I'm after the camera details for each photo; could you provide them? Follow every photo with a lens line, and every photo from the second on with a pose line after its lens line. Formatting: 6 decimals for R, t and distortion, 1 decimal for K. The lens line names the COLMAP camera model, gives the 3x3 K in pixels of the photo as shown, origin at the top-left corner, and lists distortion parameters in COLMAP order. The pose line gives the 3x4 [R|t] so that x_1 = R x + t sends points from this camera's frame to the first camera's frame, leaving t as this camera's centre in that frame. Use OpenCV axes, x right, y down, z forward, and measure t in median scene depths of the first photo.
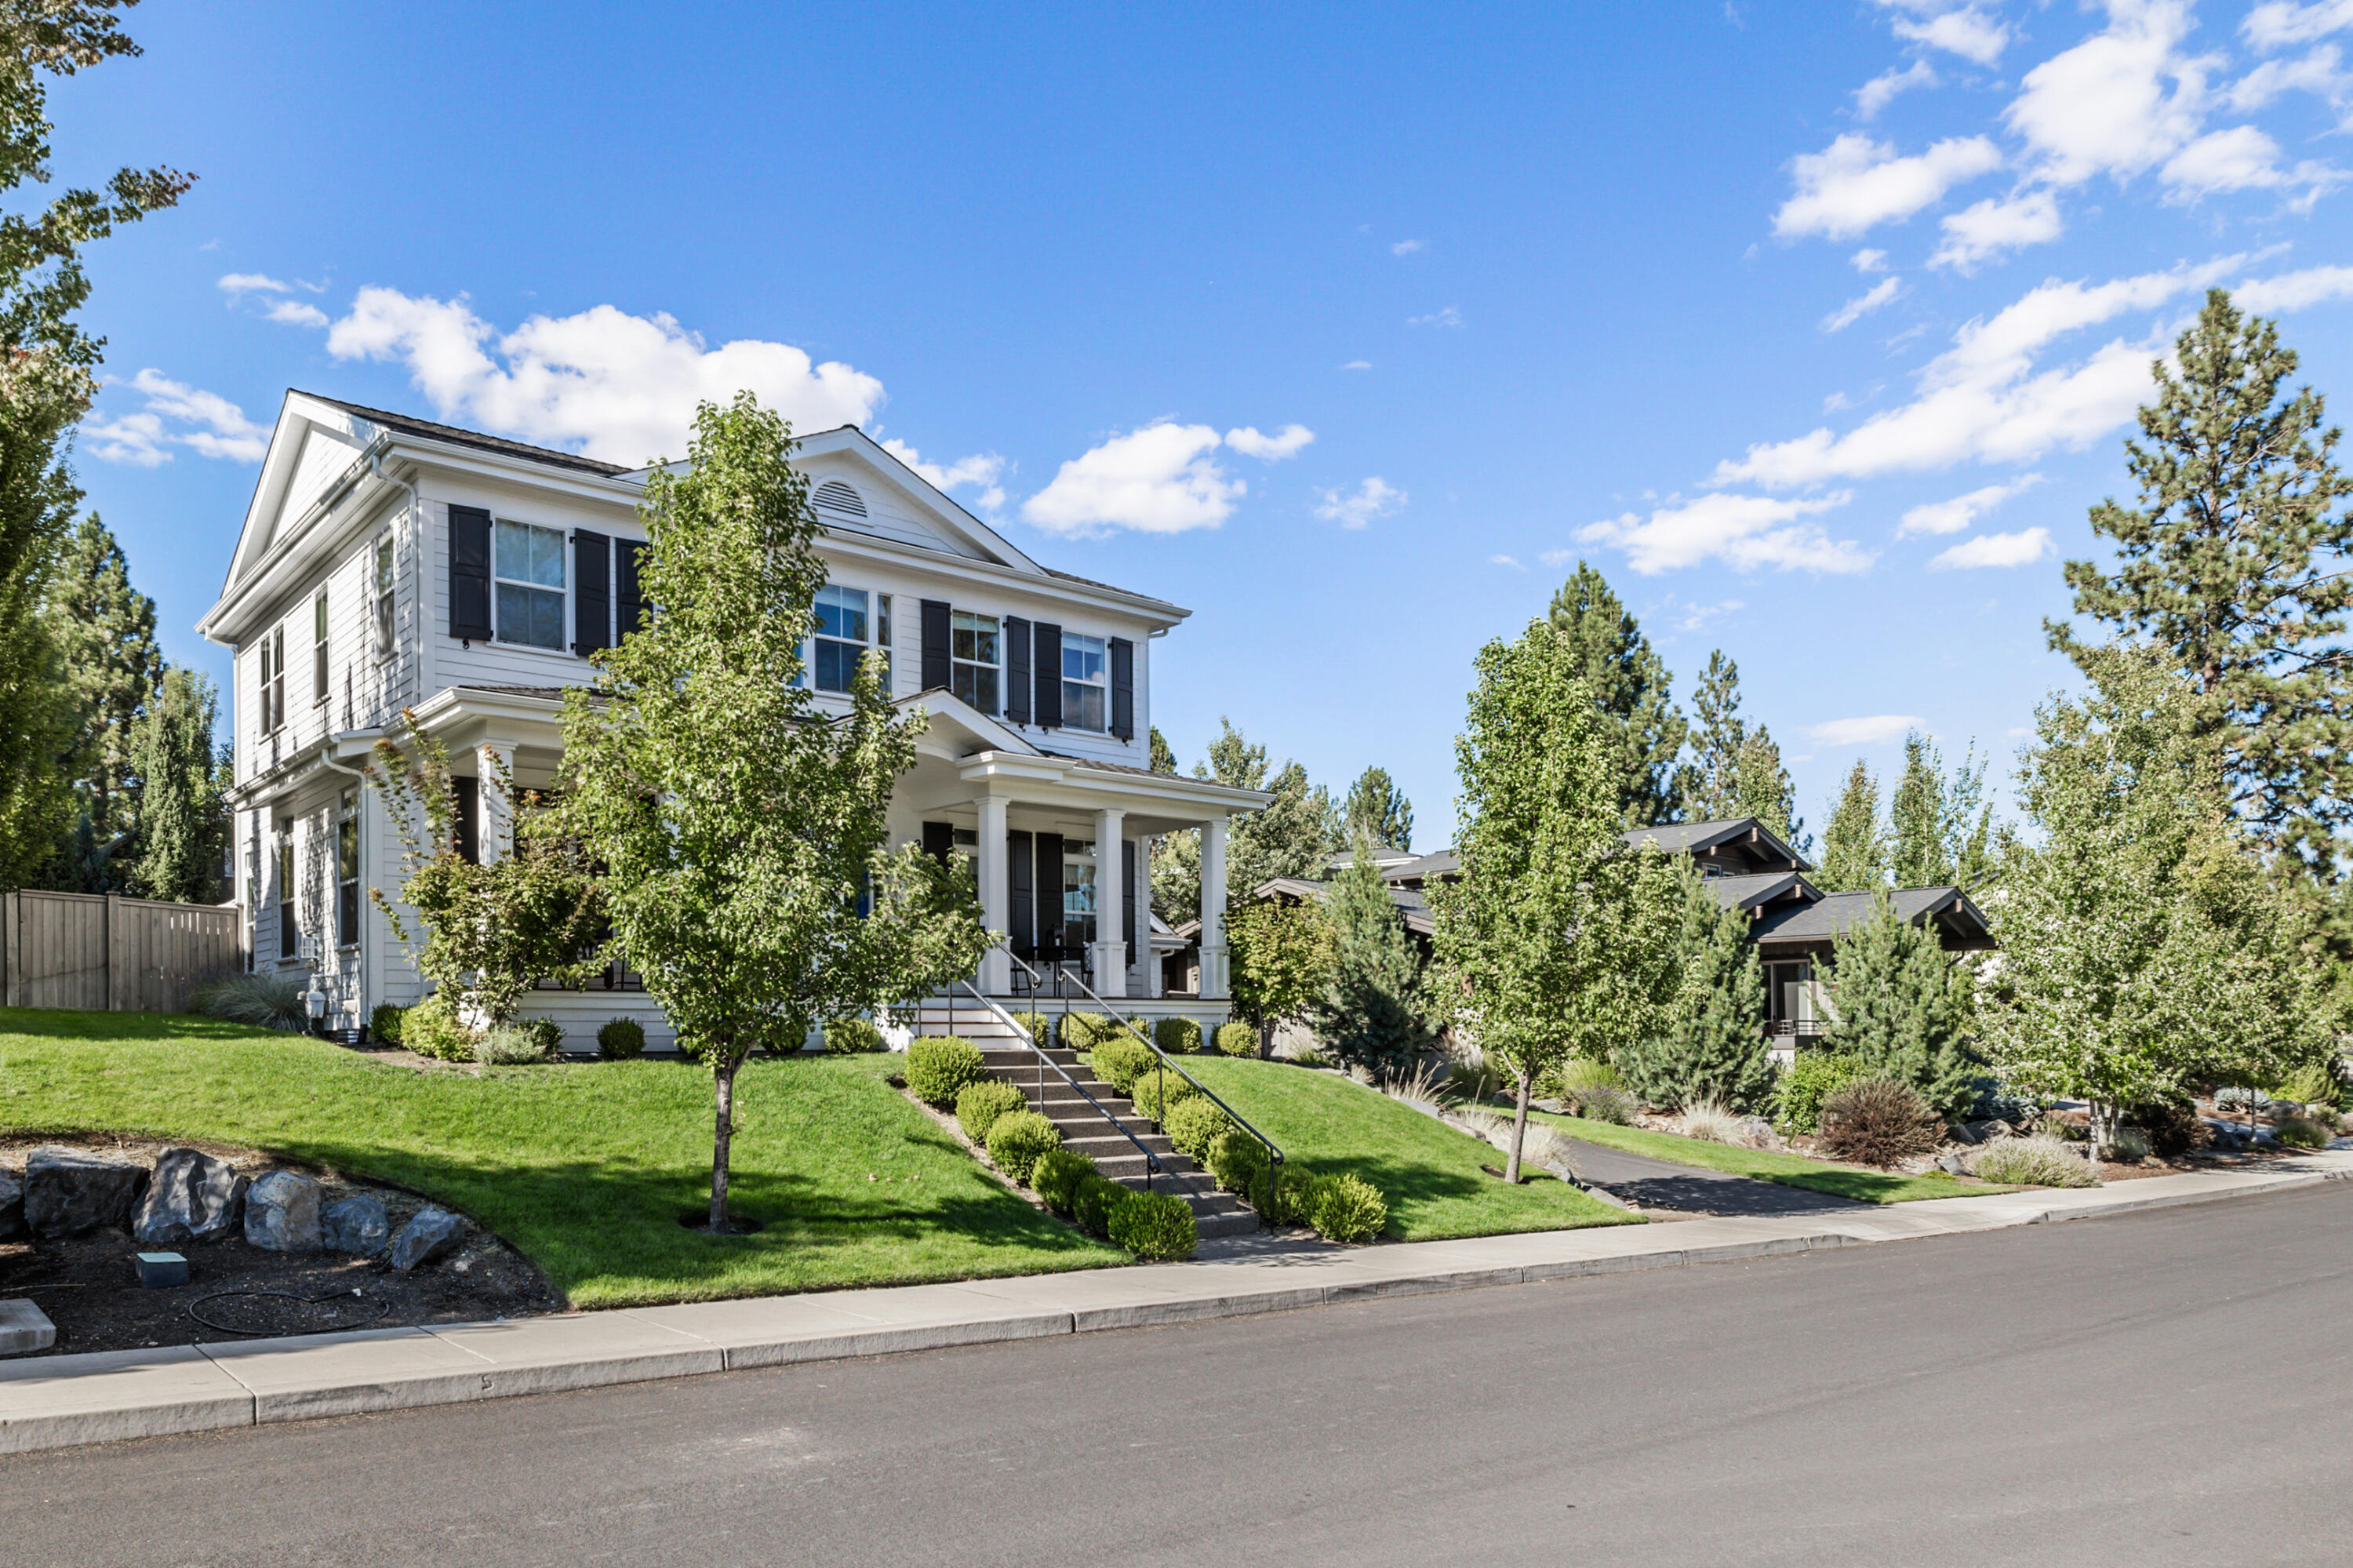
lens RADIAL K [[1486.2, 0, 1175.7], [0, 1486.2, 1020.2], [0, 0, 1]] dist [-0.008458, 0.006066]
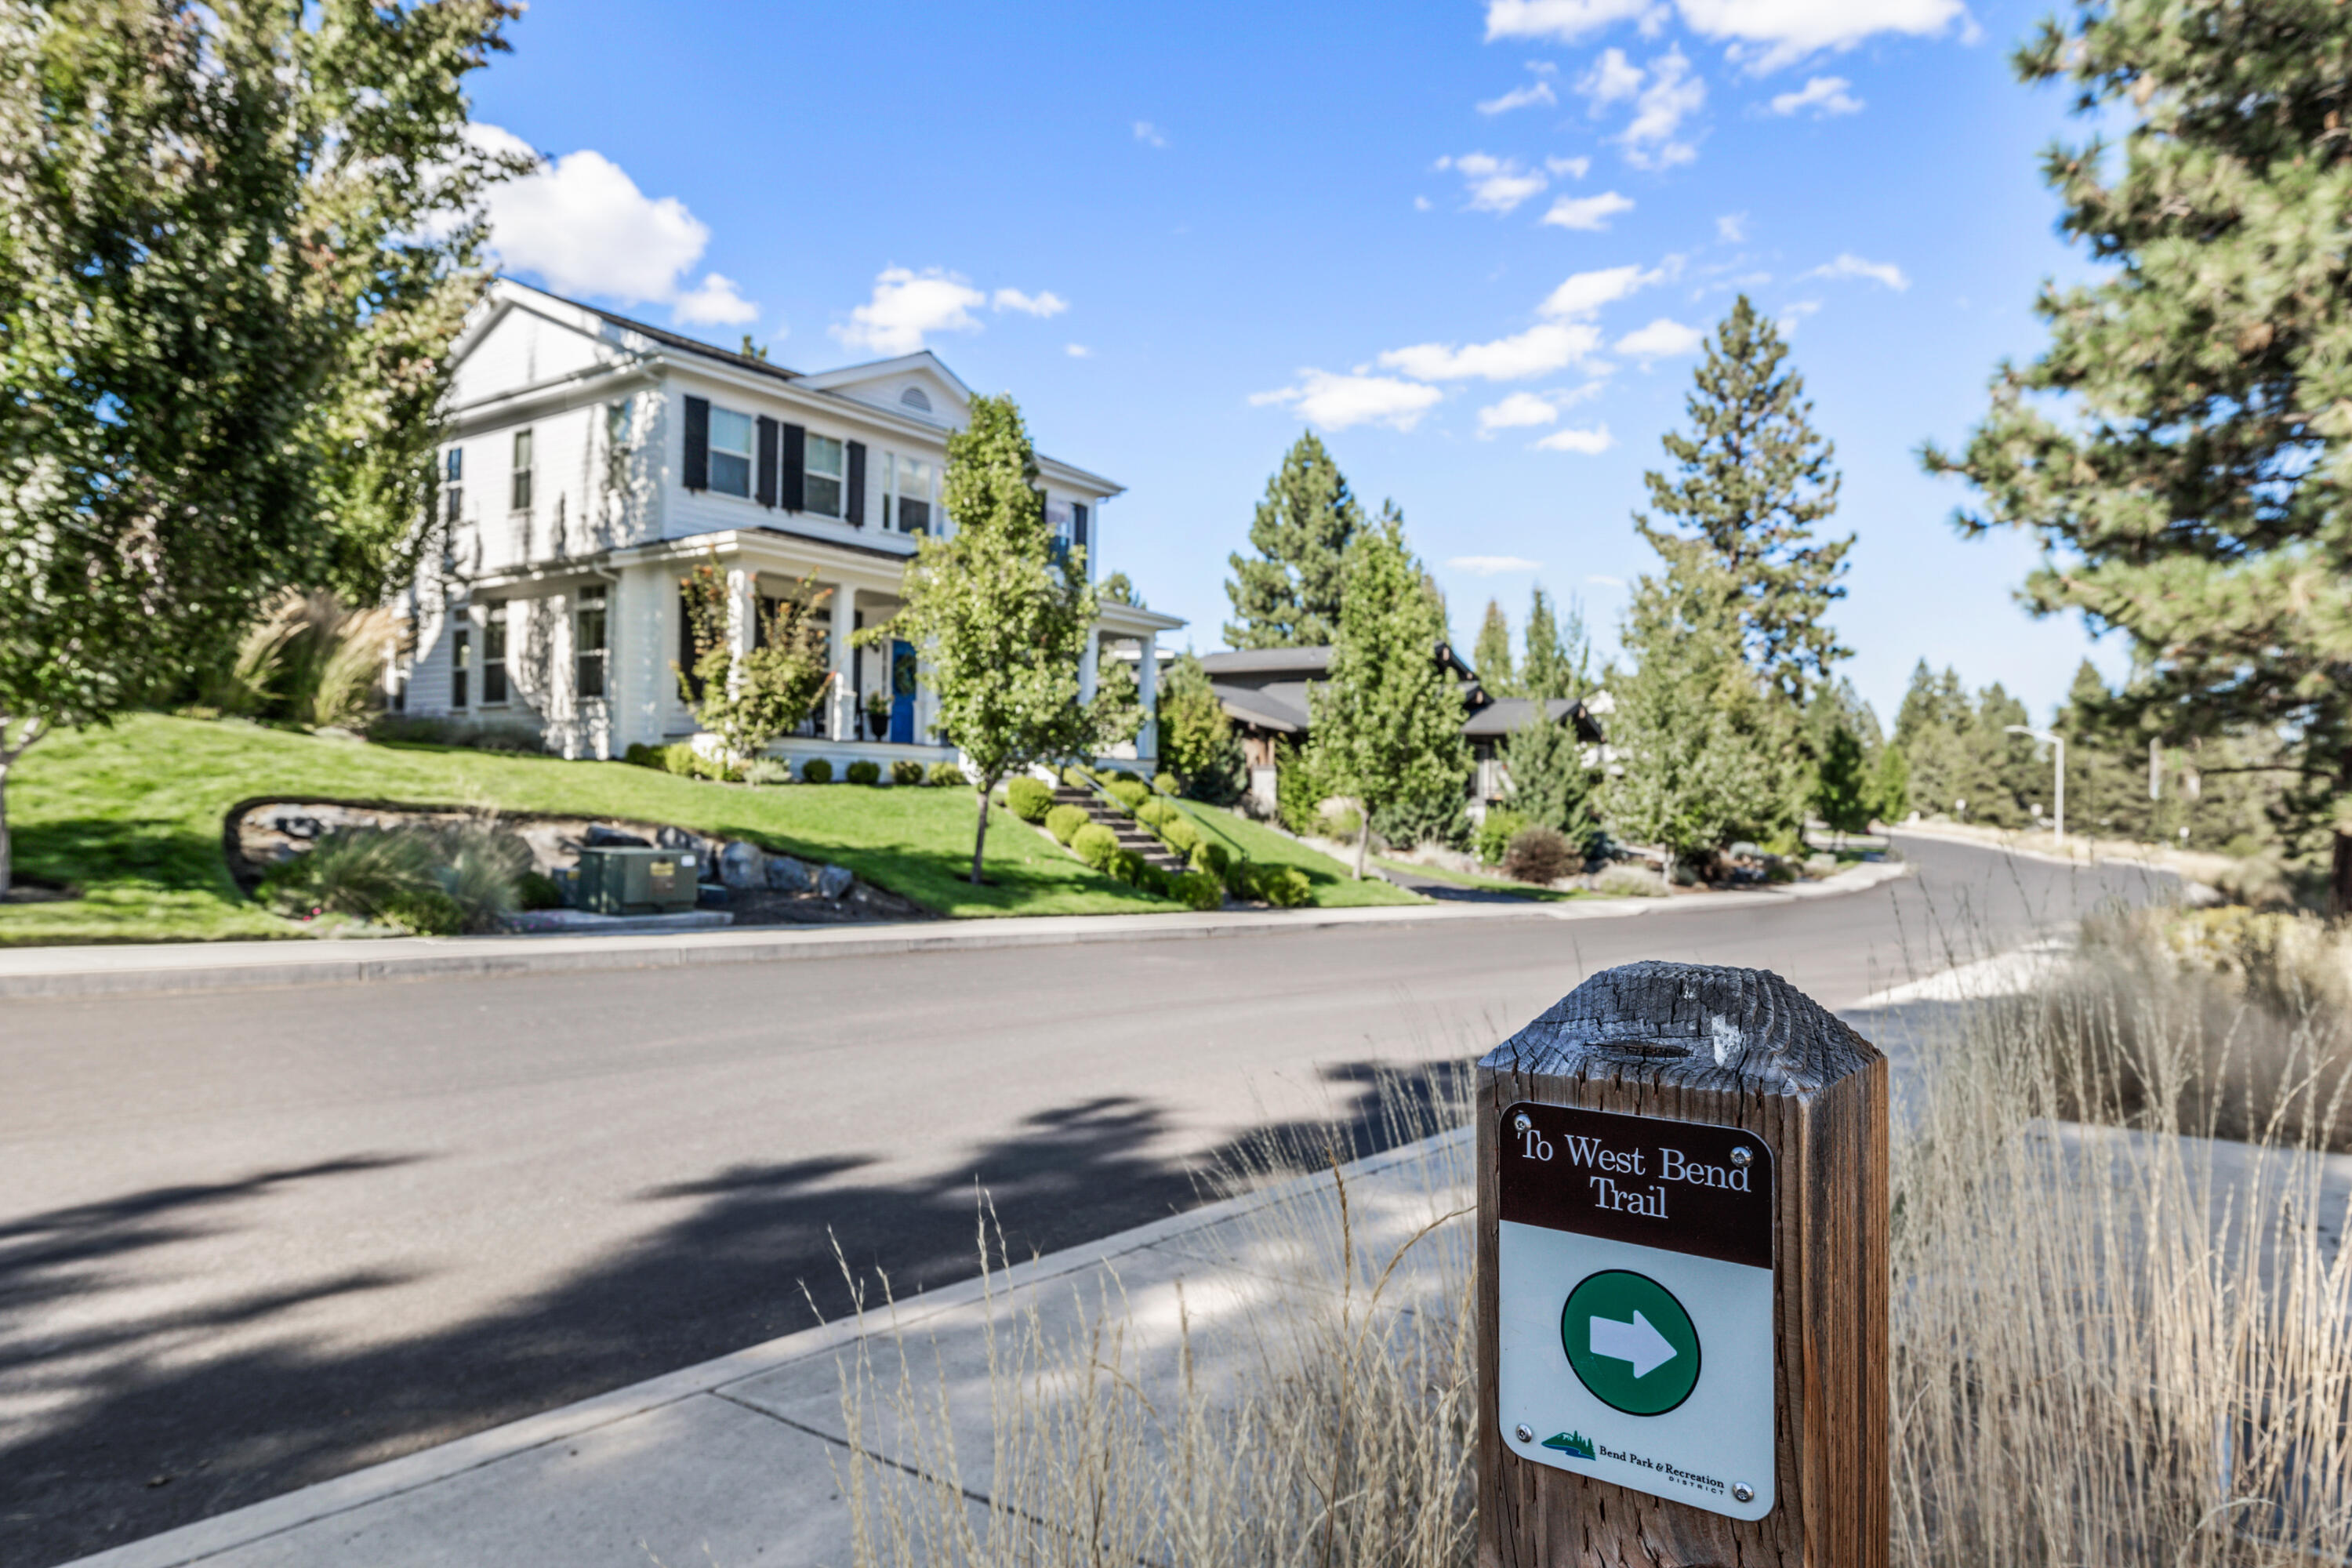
lens RADIAL K [[1496.9, 0, 1176.0], [0, 1496.9, 784.0], [0, 0, 1]] dist [-0.004460, -0.000899]
pose [[0.964082, 0.027732, 0.264153, -0.210698], [-0.025449, 0.999603, -0.012060, 0.017291], [-0.264382, 0.004904, 0.964406, -0.268782]]
